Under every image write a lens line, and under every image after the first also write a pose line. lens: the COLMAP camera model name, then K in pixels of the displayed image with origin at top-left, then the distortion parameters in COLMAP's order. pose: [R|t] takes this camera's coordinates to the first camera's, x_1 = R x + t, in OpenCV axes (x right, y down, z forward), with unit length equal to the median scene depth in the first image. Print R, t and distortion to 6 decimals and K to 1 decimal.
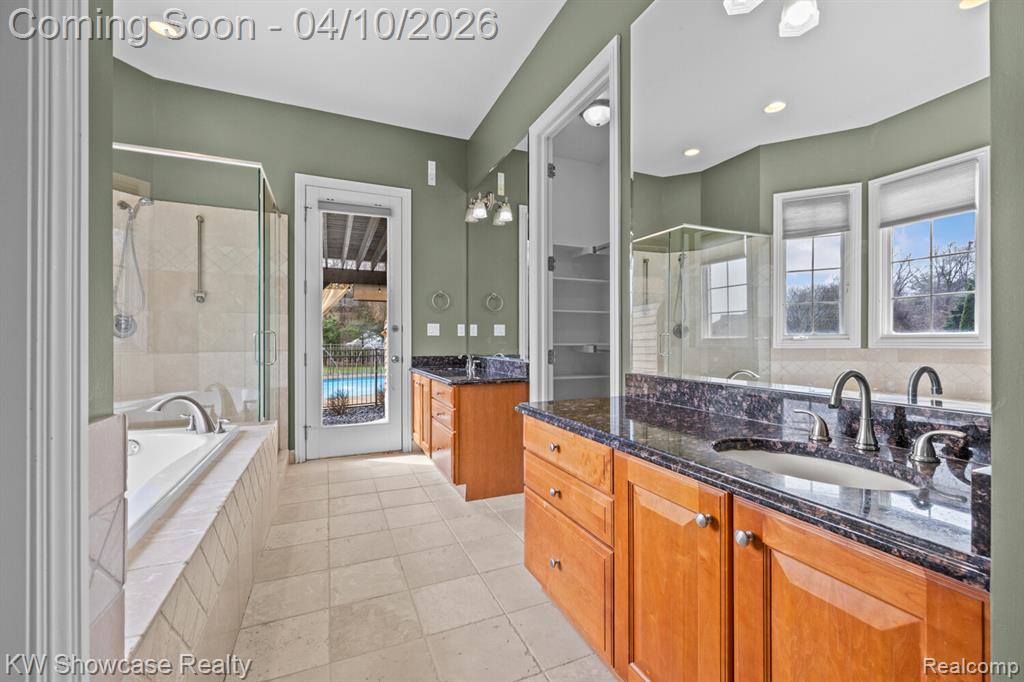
lens RADIAL K [[431.3, 0, 512.4], [0, 431.3, 335.9], [0, 0, 1]] dist [-0.002519, -0.000161]
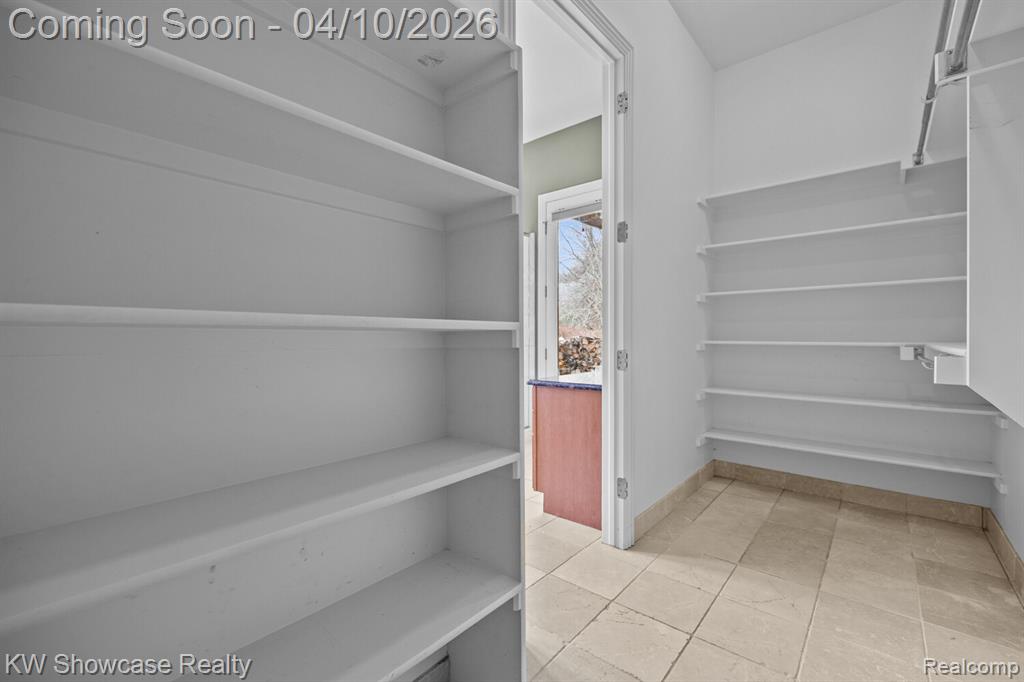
lens RADIAL K [[431.3, 0, 512.4], [0, 431.3, 335.9], [0, 0, 1]] dist [-0.002519, -0.000161]
pose [[0.444759, 0.001617, -0.895649, 0.687646], [0.004061, 0.999984, 0.003822, 0.003817], [0.895641, -0.005337, 0.444746, 0.534518]]
